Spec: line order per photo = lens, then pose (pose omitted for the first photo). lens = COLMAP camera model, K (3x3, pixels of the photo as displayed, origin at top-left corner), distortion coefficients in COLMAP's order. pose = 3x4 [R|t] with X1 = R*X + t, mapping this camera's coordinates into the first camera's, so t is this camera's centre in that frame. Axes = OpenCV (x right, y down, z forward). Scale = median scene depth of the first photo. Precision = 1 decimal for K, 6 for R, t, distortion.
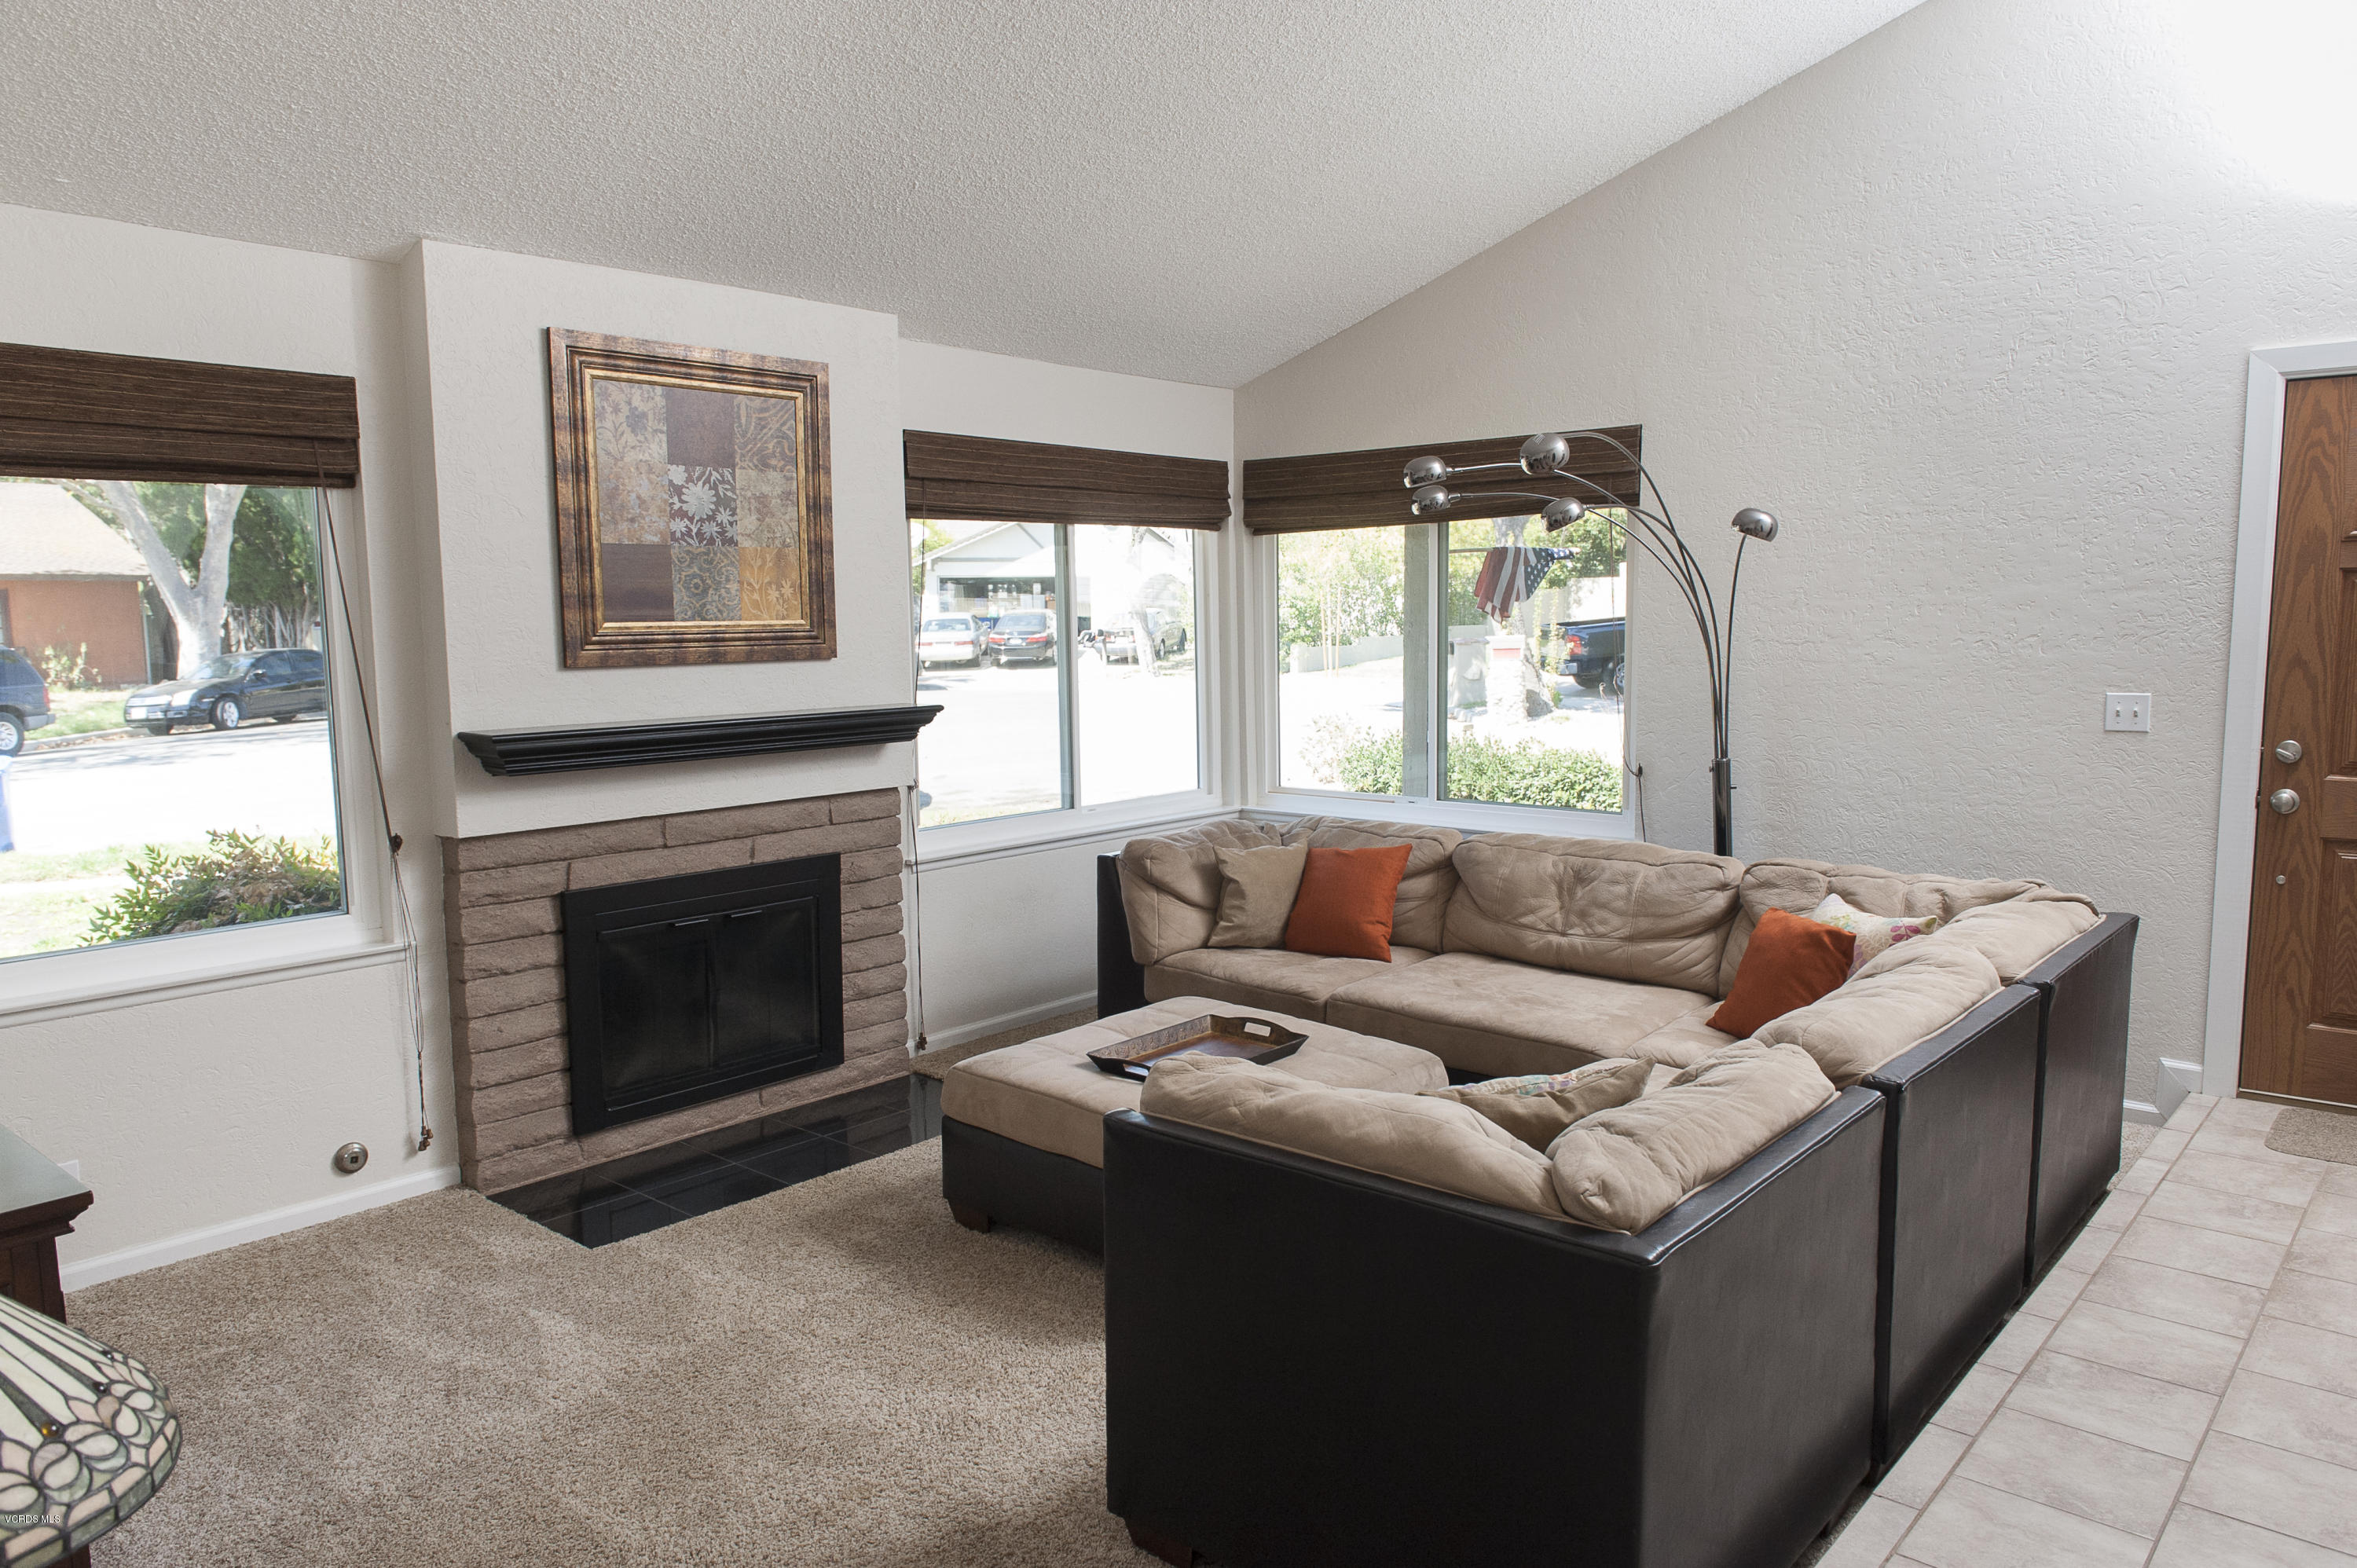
lens RADIAL K [[1589.9, 0, 1173.8], [0, 1589.9, 798.0], [0, 0, 1]] dist [-0.001107, -0.002053]
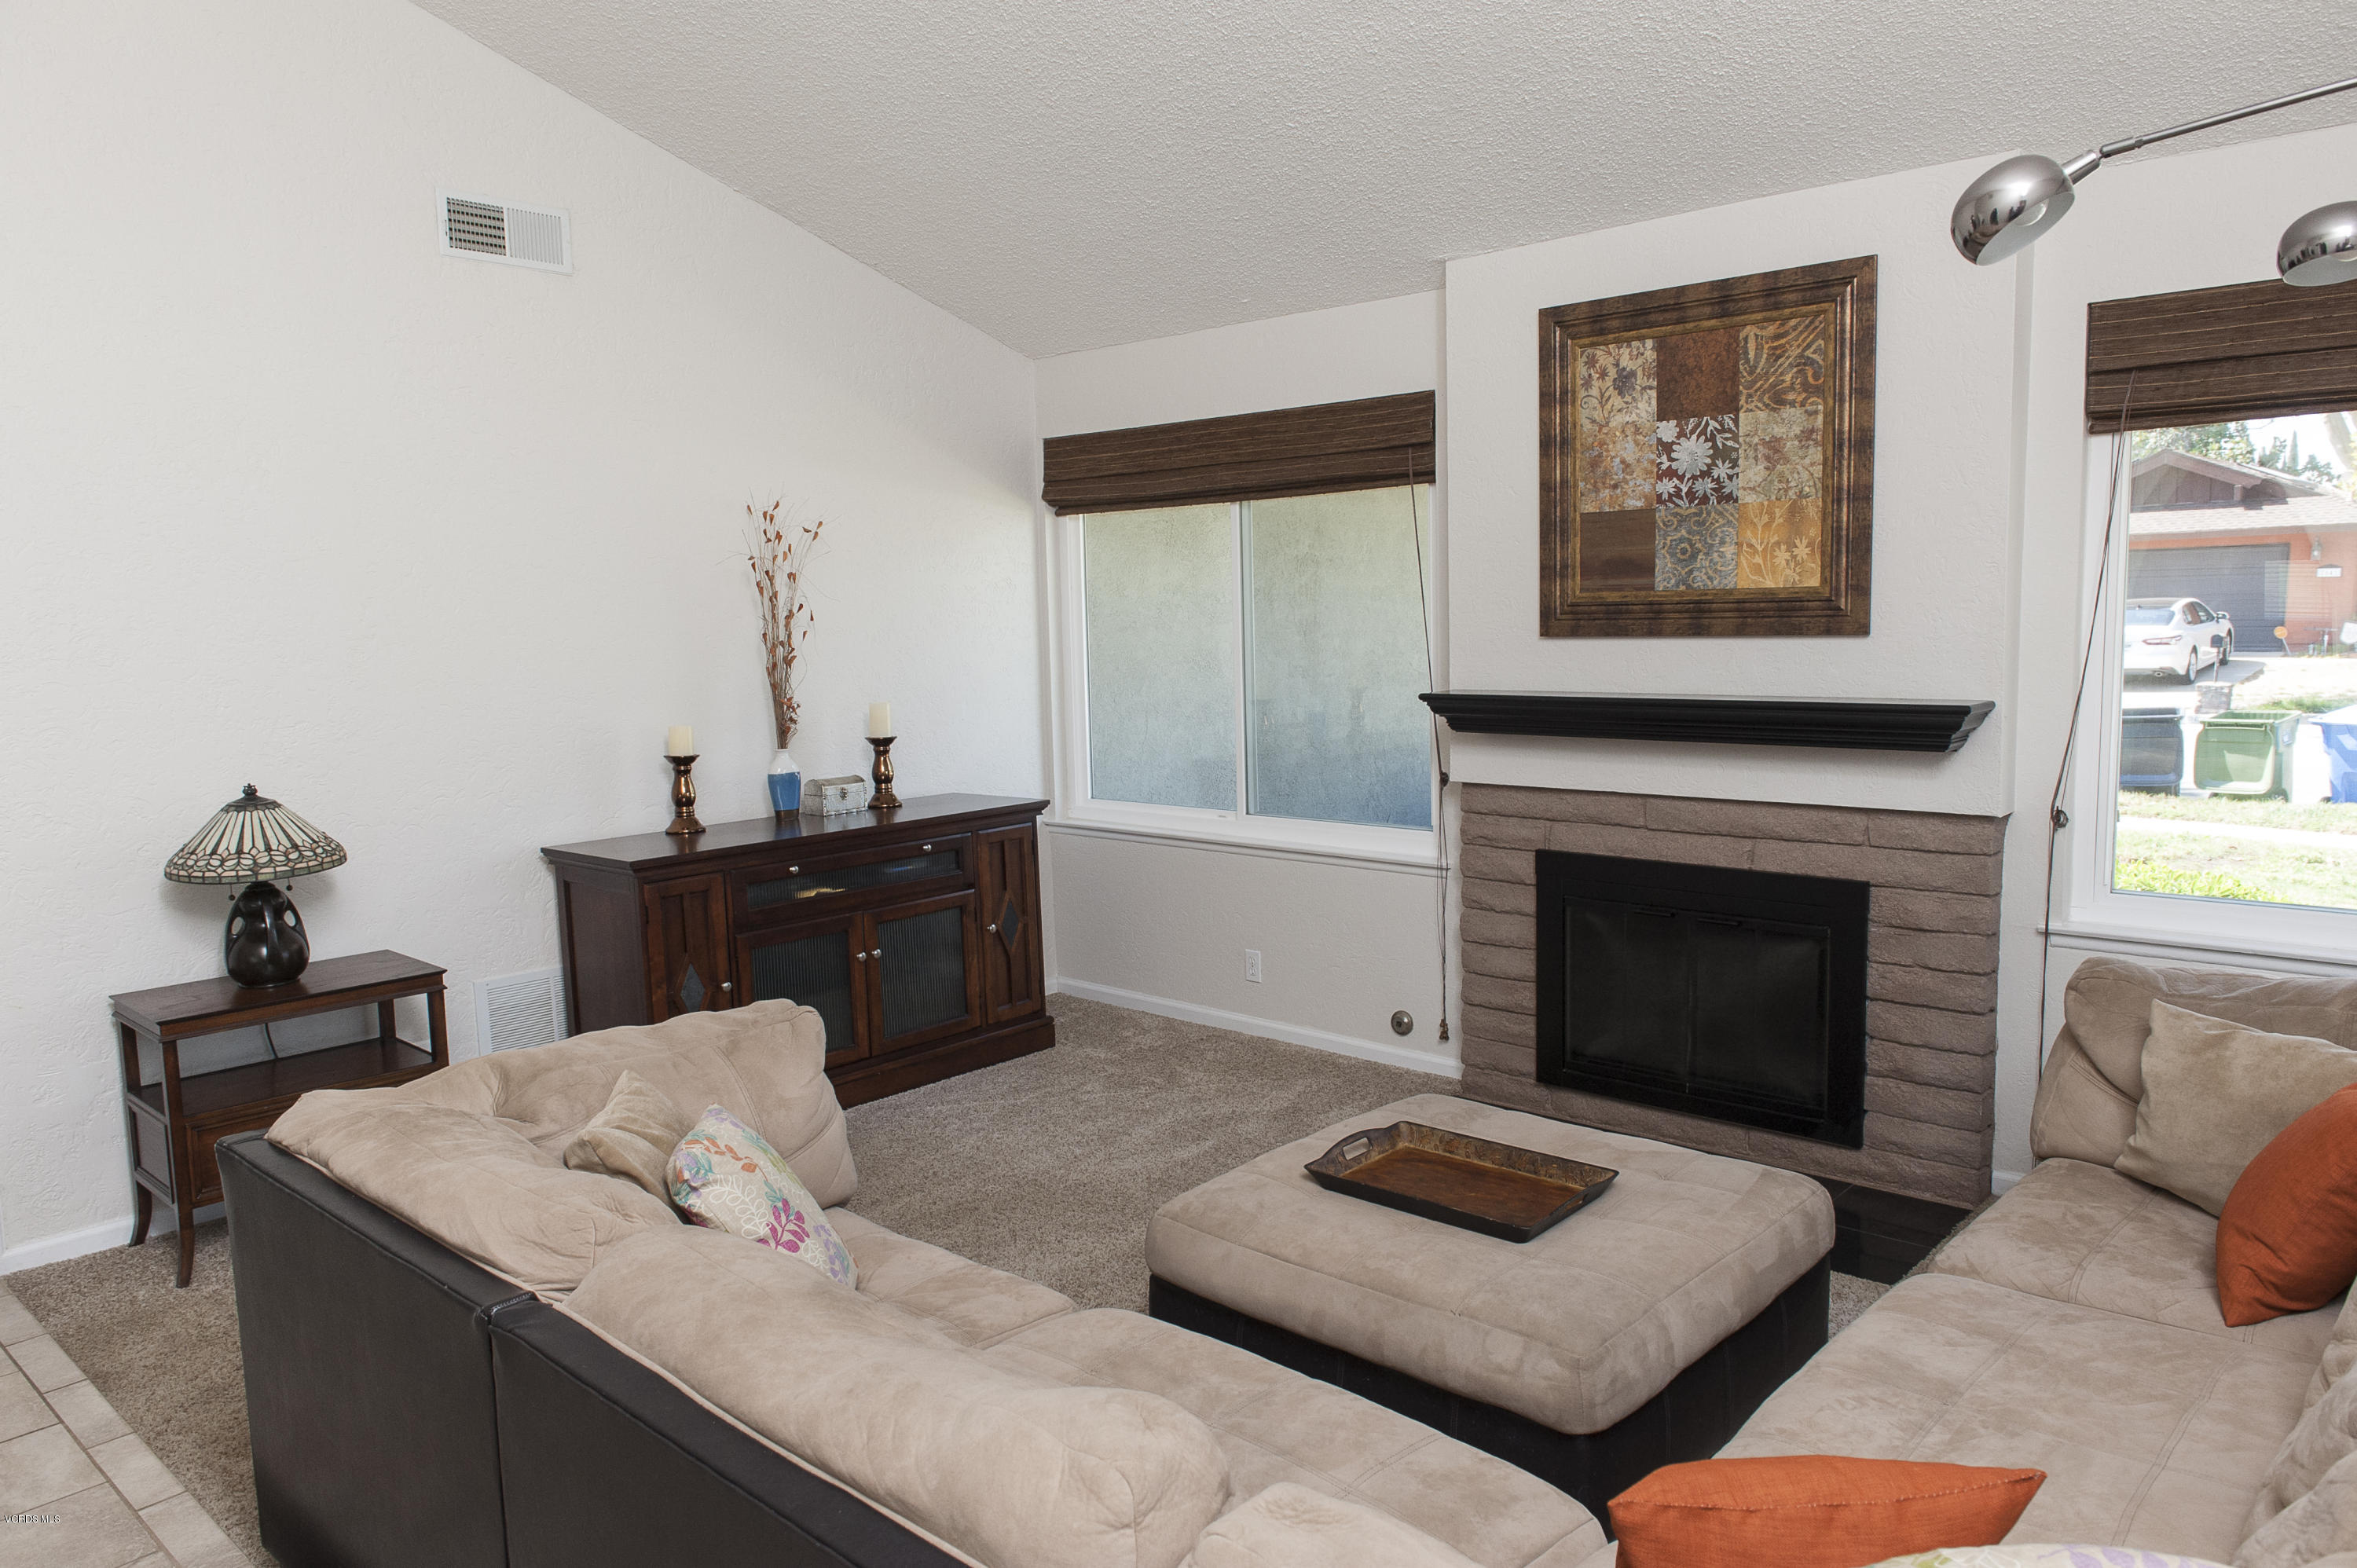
lens RADIAL K [[1589.9, 0, 1173.8], [0, 1589.9, 798.0], [0, 0, 1]] dist [-0.001107, -0.002053]
pose [[-0.026276, 0.134486, -0.990567, 0.633336], [-0.091034, 0.986470, 0.136344, -0.092010], [0.995501, 0.093758, -0.013678, 0.739988]]
